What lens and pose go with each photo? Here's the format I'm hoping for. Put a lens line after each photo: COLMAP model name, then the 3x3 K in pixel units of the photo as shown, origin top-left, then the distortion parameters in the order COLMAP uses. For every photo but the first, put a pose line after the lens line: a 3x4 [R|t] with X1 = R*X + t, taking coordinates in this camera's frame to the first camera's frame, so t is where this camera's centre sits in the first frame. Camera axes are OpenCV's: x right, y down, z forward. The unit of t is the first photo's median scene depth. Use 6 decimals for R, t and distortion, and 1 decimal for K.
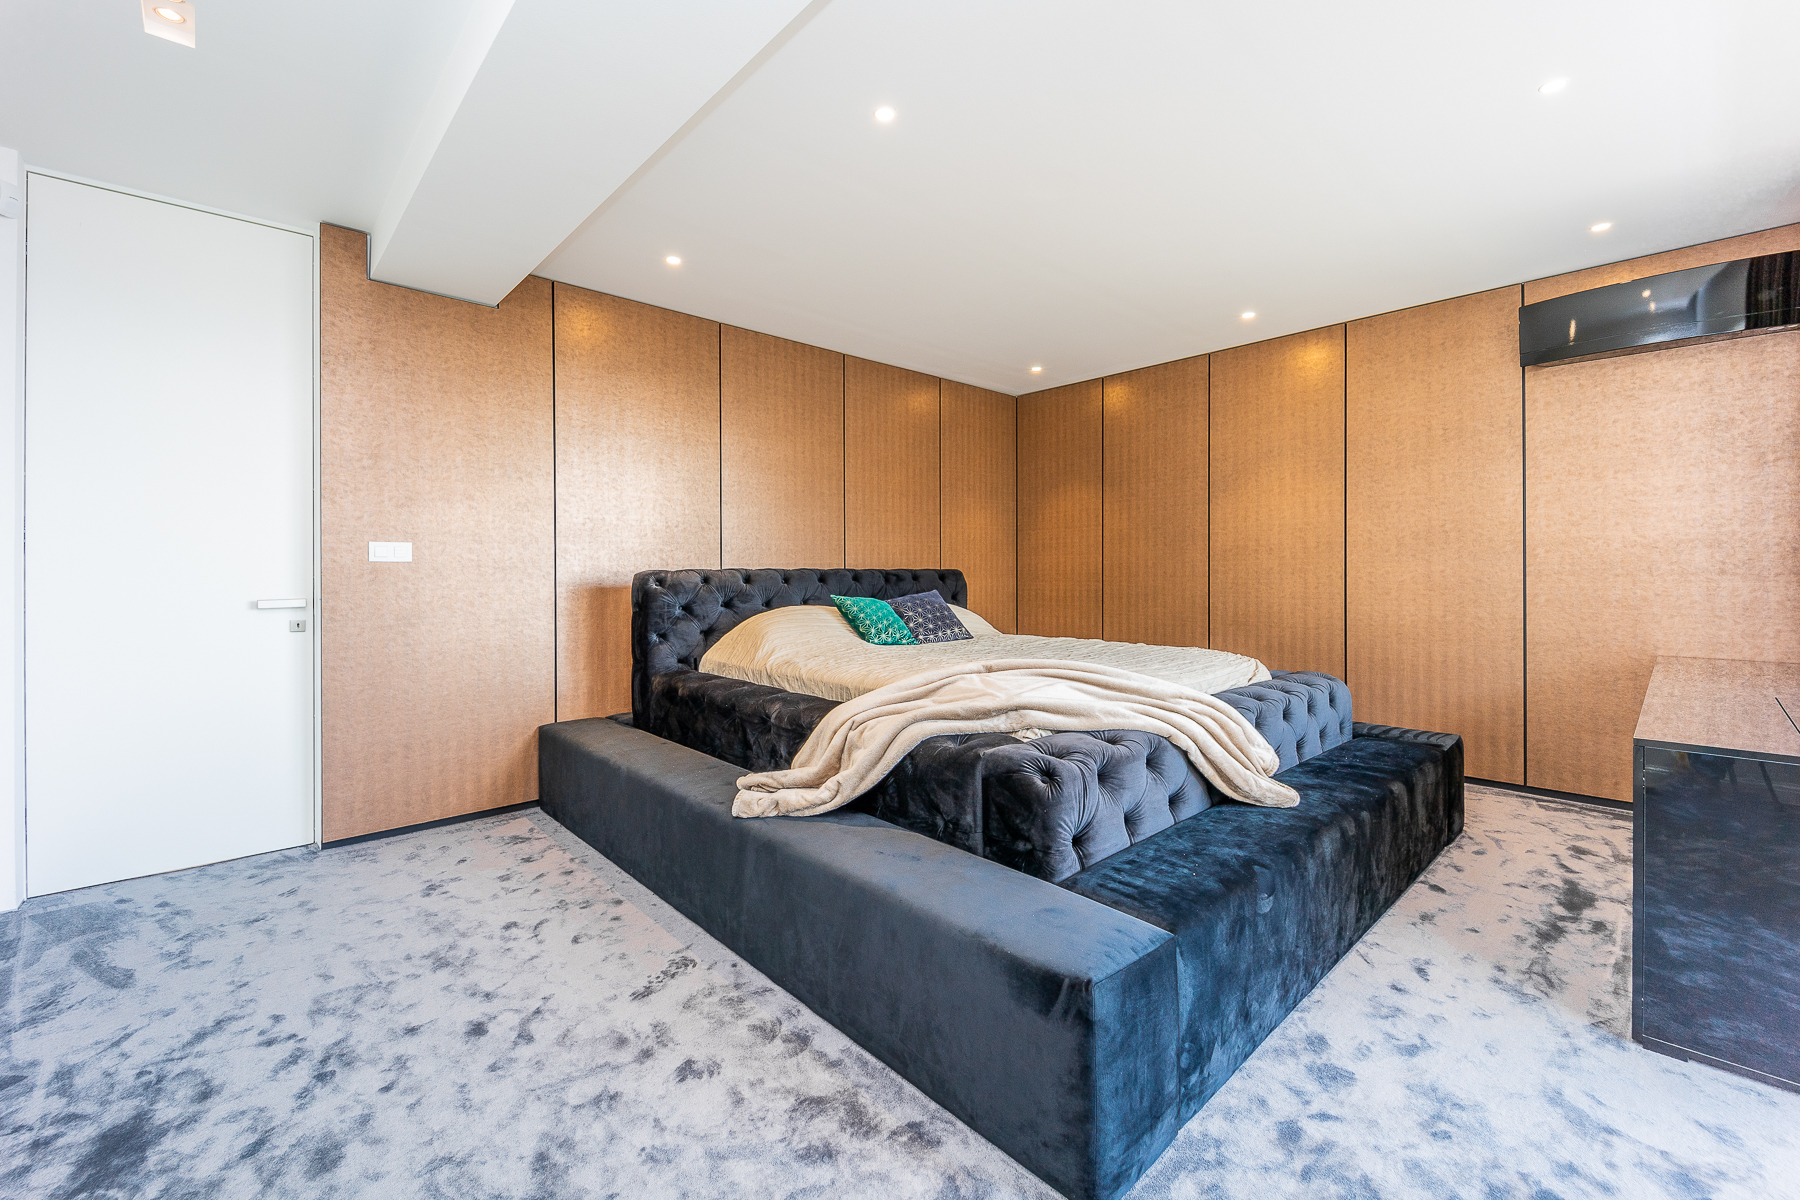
lens RADIAL K [[733.8, 0, 903.7], [0, 733.8, 585.6], [0, 0, 1]] dist [-0.014413, -0.000851]
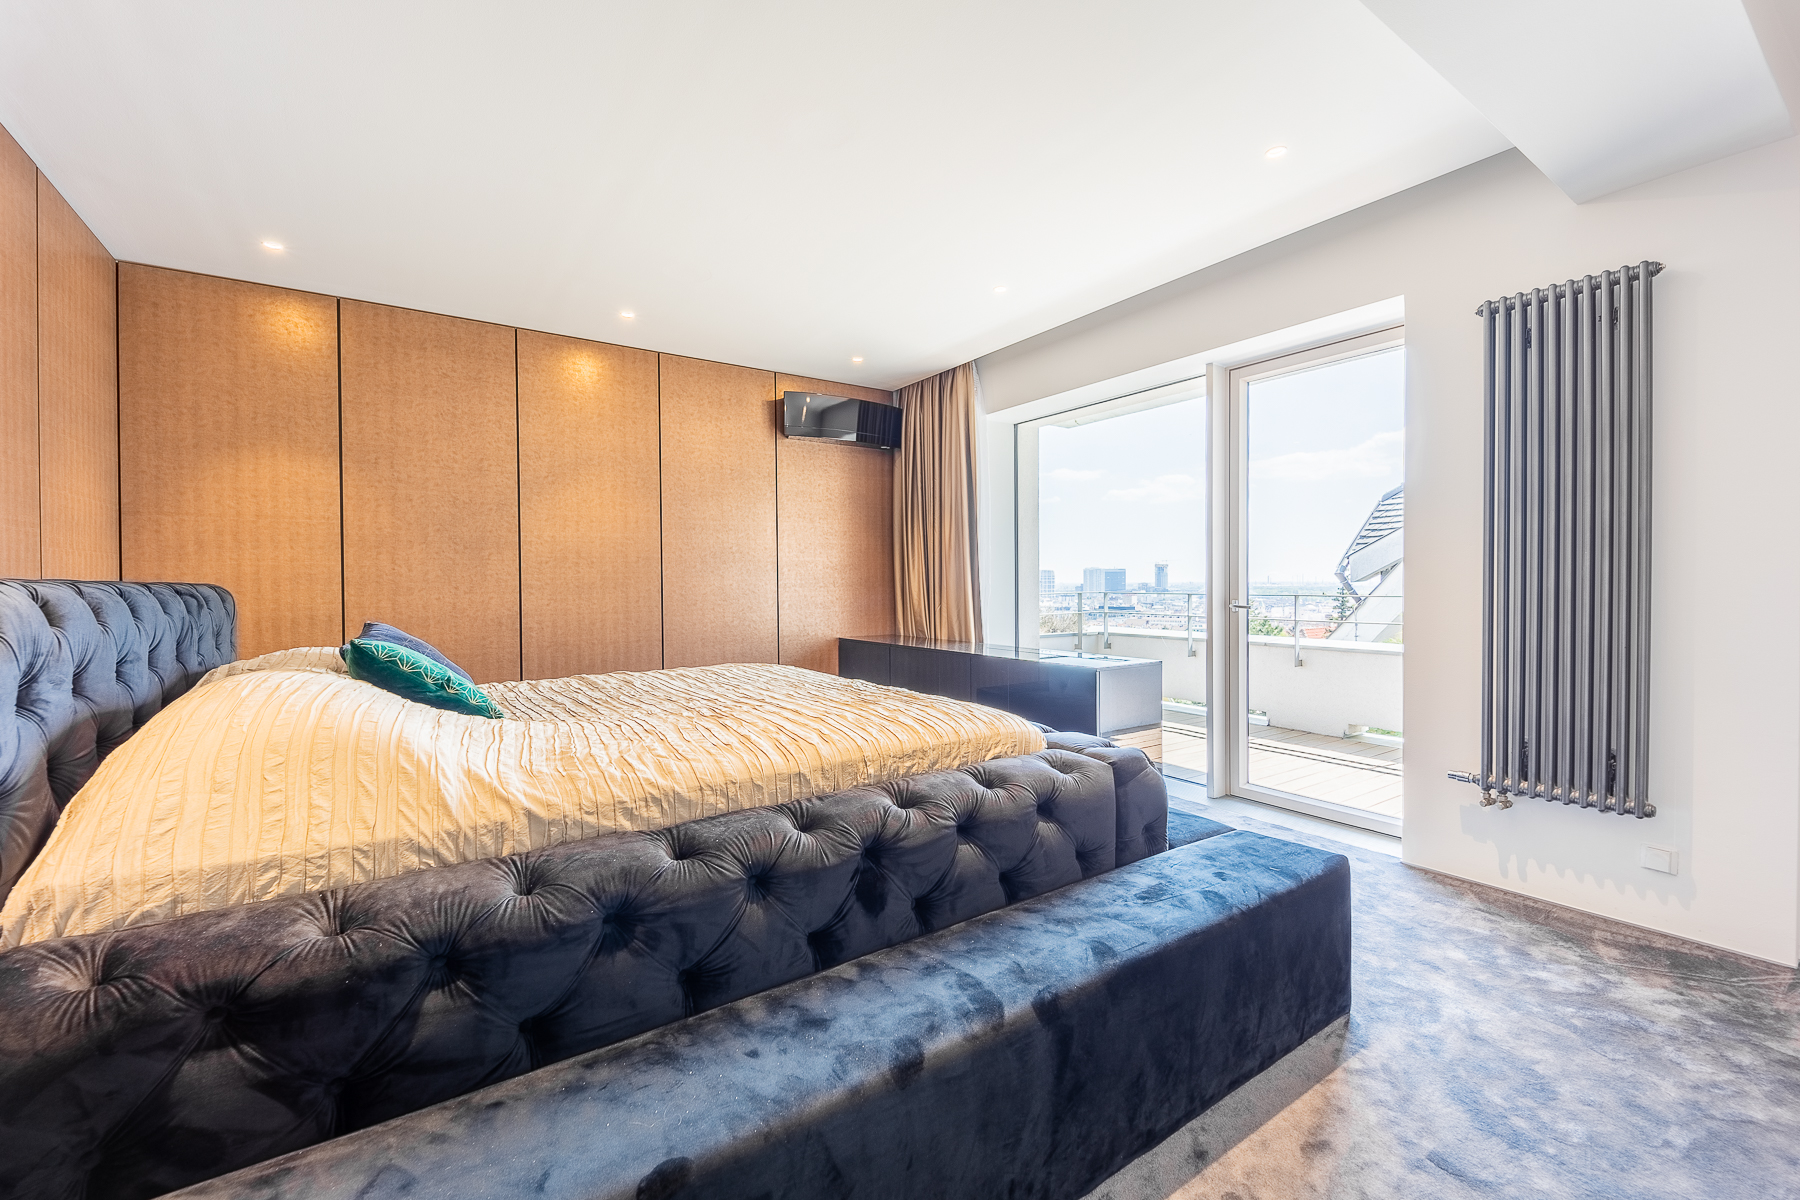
lens RADIAL K [[733.8, 0, 903.4], [0, 733.8, 594.8], [0, 0, 1]] dist [-0.014413, -0.000851]
pose [[0.135397, -0.023981, 0.990501, -0.395678], [0.015205, 0.999640, 0.022124, -0.023248], [-0.990675, 0.012065, 0.135713, 0.483144]]
